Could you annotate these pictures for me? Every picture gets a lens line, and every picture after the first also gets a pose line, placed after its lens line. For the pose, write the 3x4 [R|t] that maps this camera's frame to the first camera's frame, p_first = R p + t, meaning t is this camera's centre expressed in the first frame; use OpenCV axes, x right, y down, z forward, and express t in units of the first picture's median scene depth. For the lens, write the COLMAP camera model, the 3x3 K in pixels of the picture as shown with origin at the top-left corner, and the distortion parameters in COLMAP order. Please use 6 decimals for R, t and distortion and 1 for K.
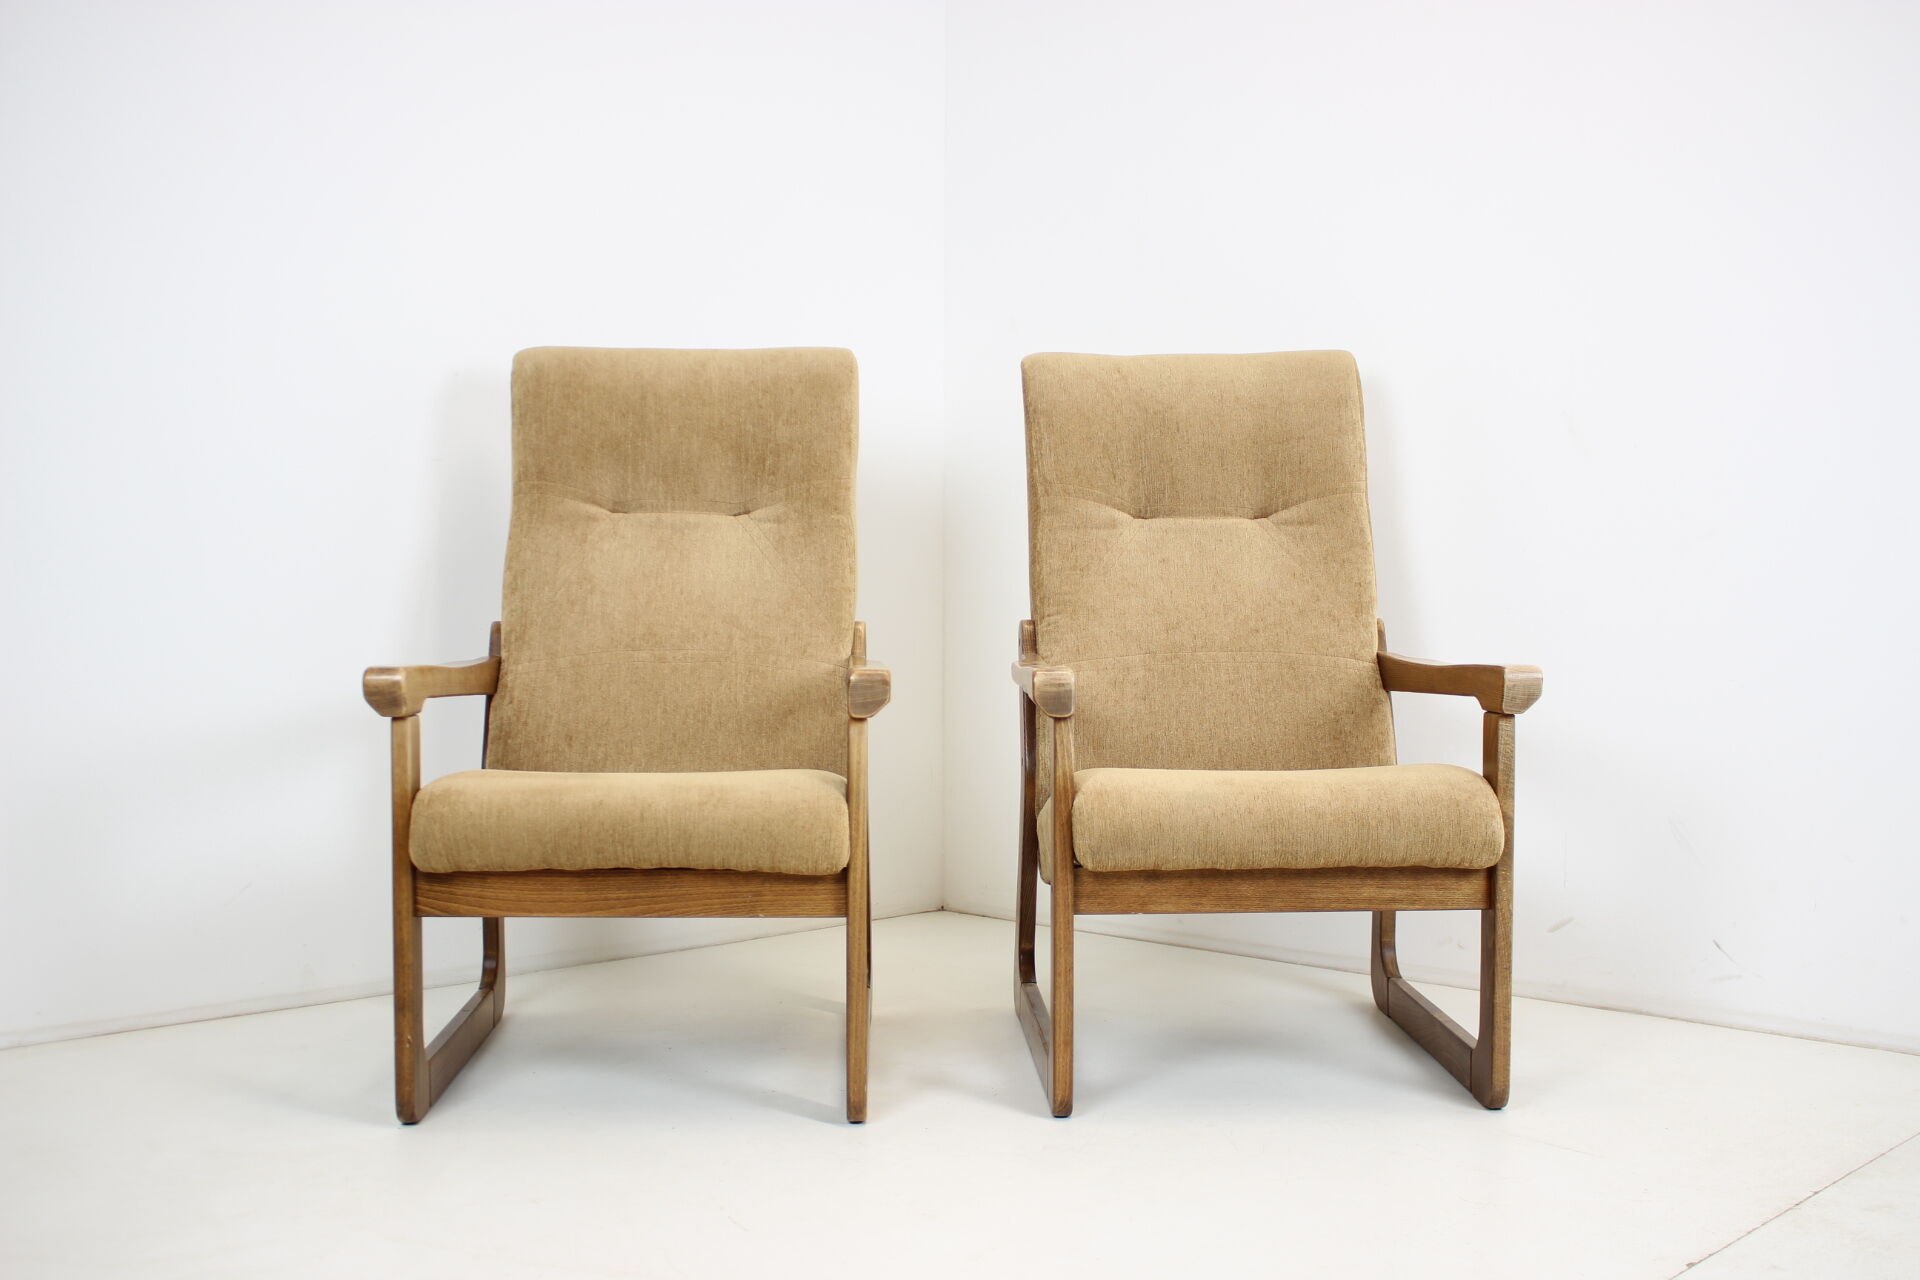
lens RADIAL K [[1935.5, 0, 963.1], [0, 1935.5, 649.6], [0, 0, 1]] dist [-0.089363, 0.000000]
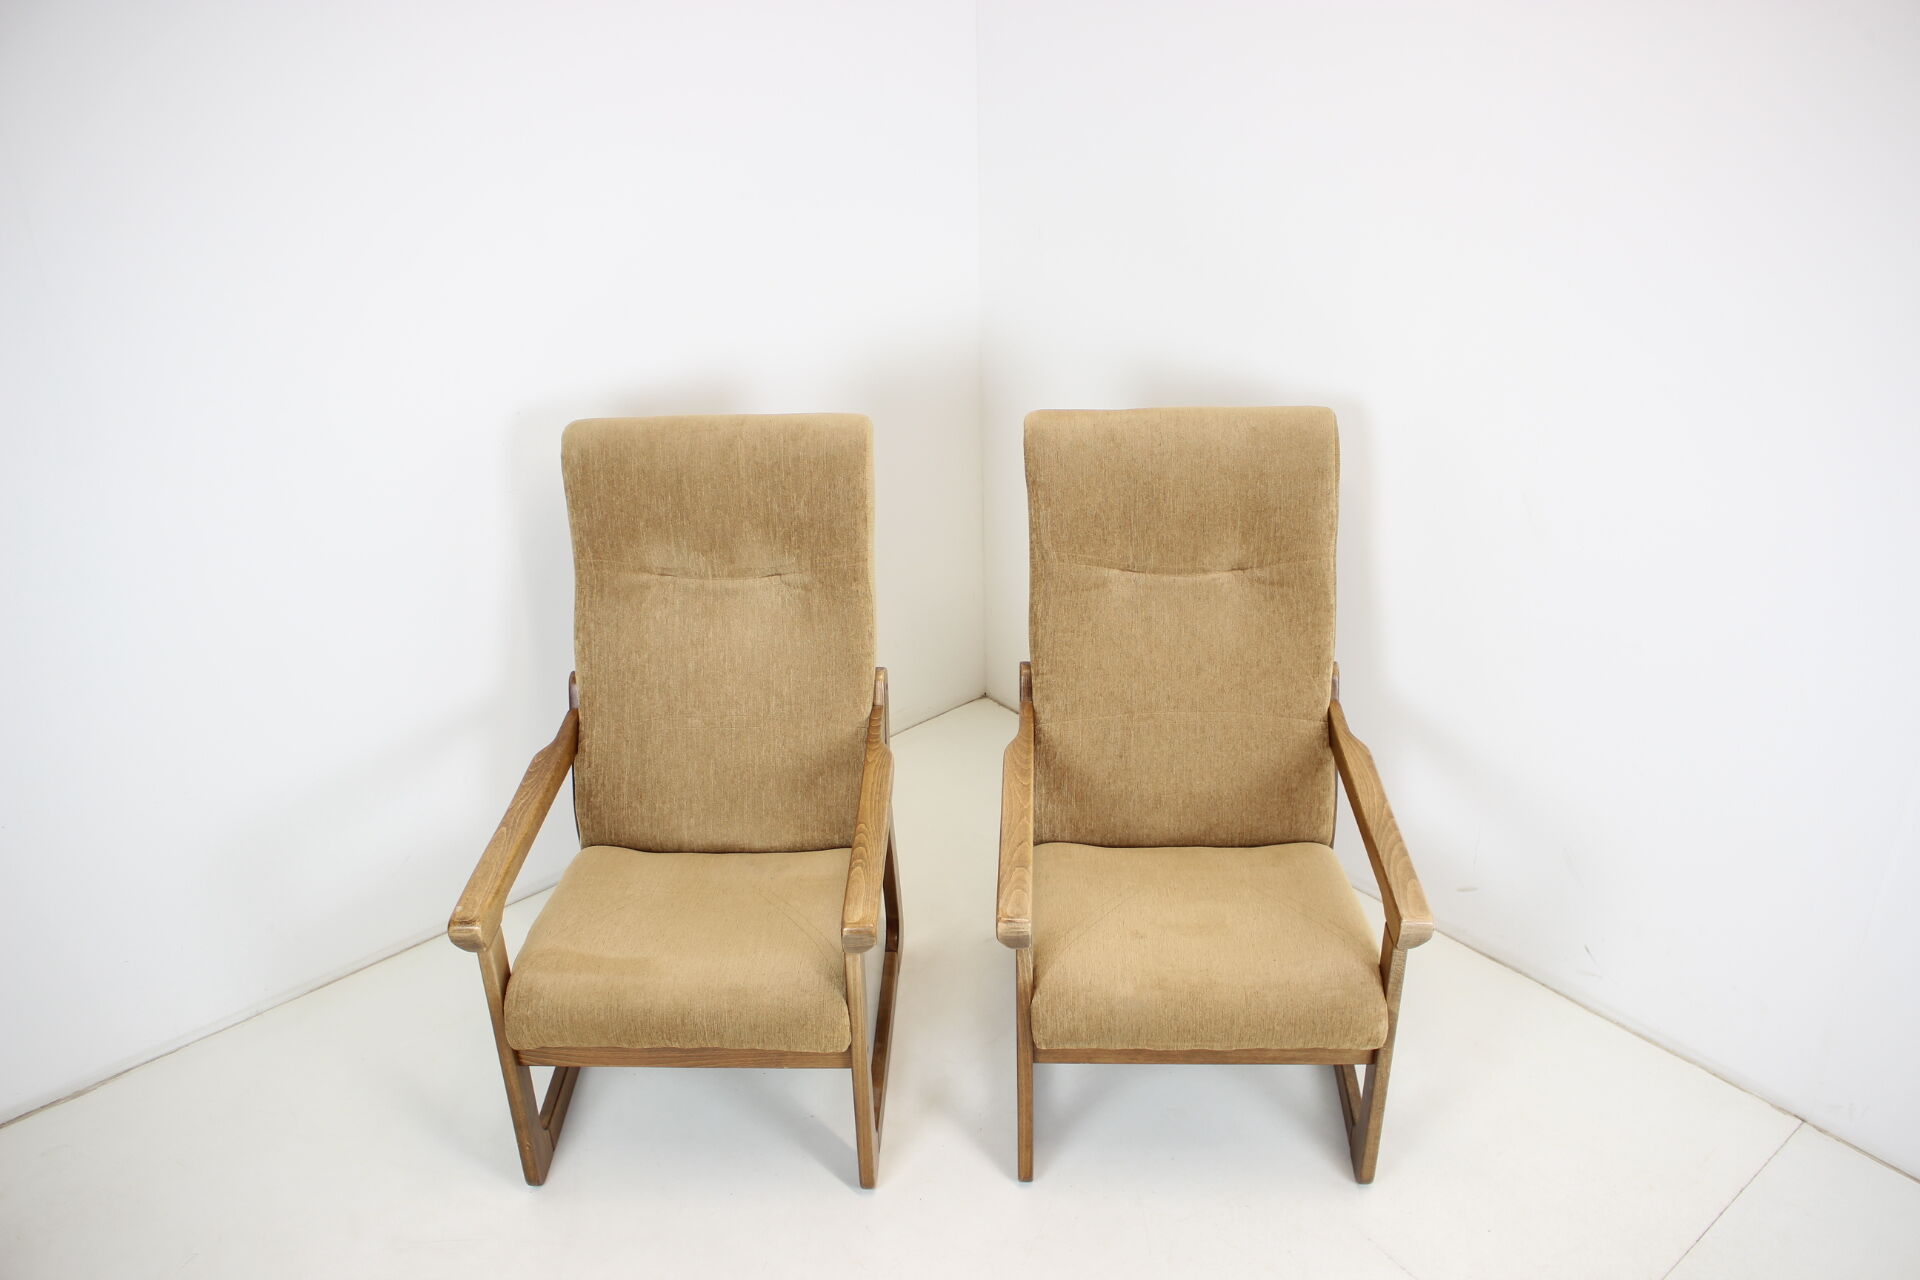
lens RADIAL K [[1584.2, 0, 958.9], [0, 1584.2, 640.6], [0, 0, 1]] dist [-0.111409, 0.013344]
pose [[0.996884, 0.013271, -0.077762, 0.068834], [0.021278, 0.903978, 0.427048, -0.445248], [0.075962, -0.427372, 0.900879, 0.159201]]
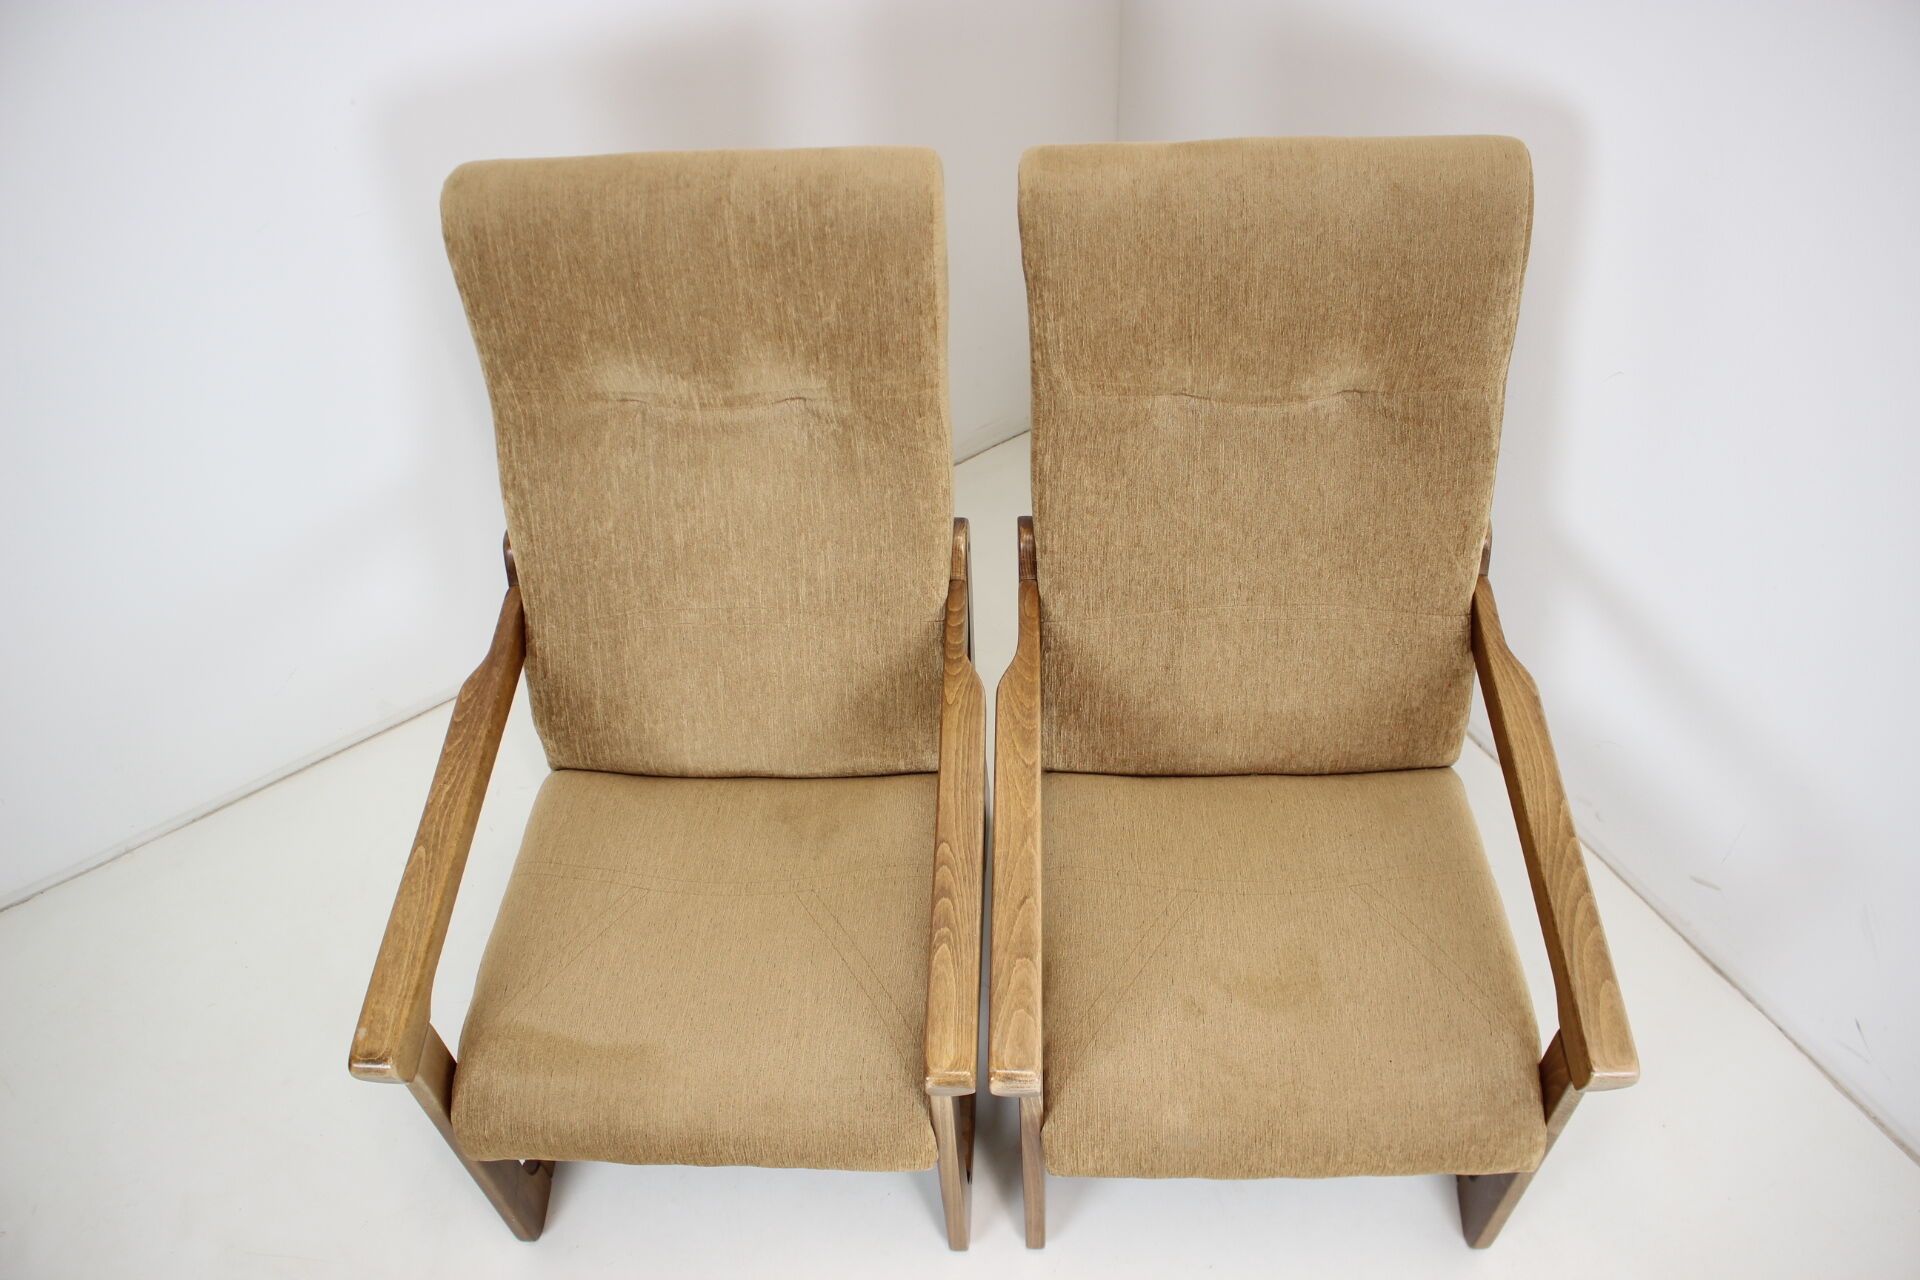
lens RADIAL K [[1584.2, 0, 961.9], [0, 1584.2, 653.0], [0, 0, 1]] dist [-0.111409, 0.013344]
pose [[0.997343, 0.014024, -0.071490, 0.054979], [0.043722, 0.669710, 0.741334, -0.466500], [0.058274, -0.742490, 0.667318, 0.556297]]
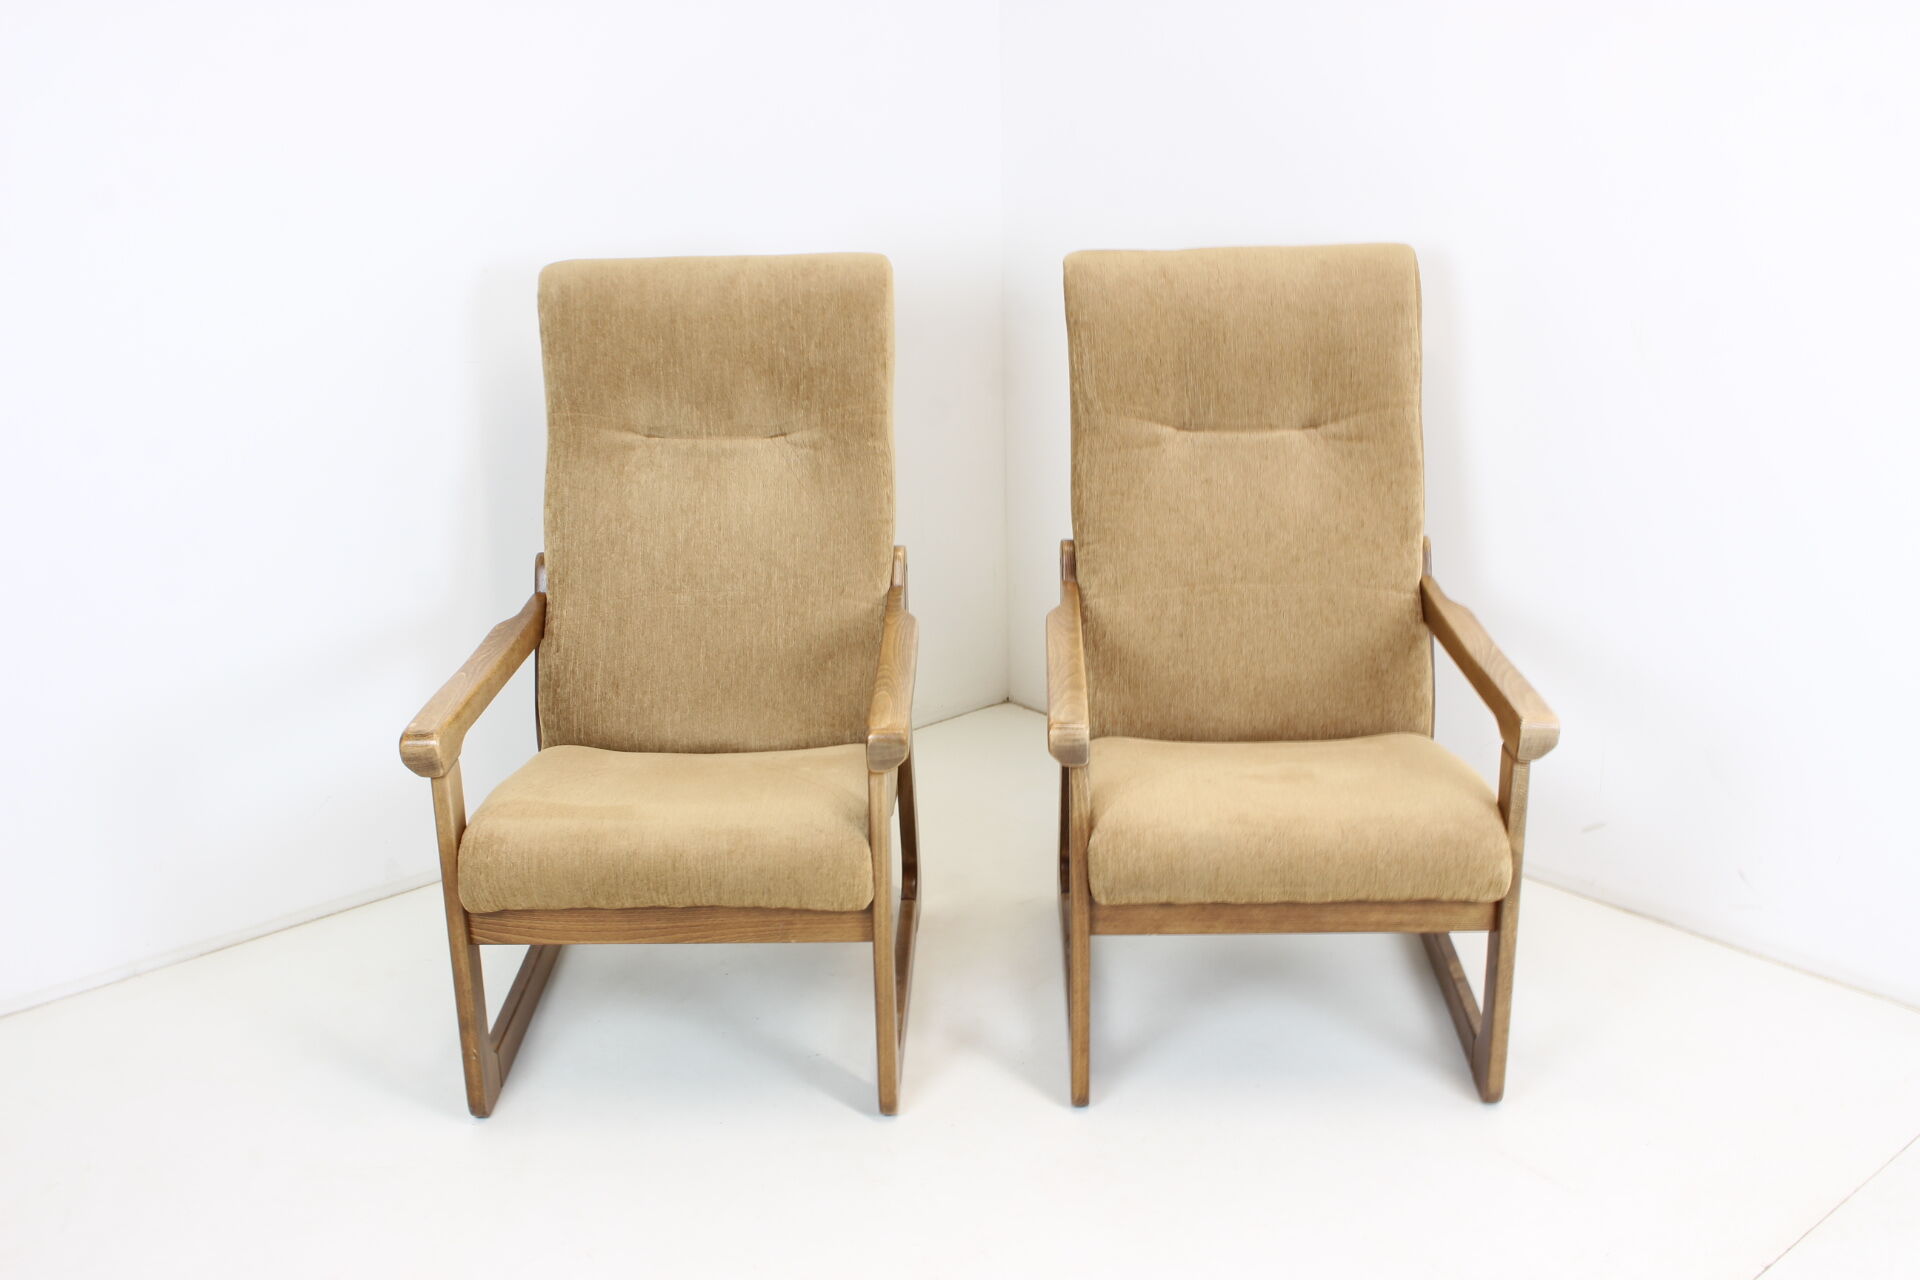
lens RADIAL K [[1935.5, 0, 964.8], [0, 1935.5, 640.5], [0, 0, 1]] dist [-0.089363, 0.000000]
pose [[0.997801, -0.000380, -0.066282, 0.047814], [0.018816, 0.960467, 0.277757, -0.250823], [0.063556, -0.278393, 0.958362, 0.030757]]
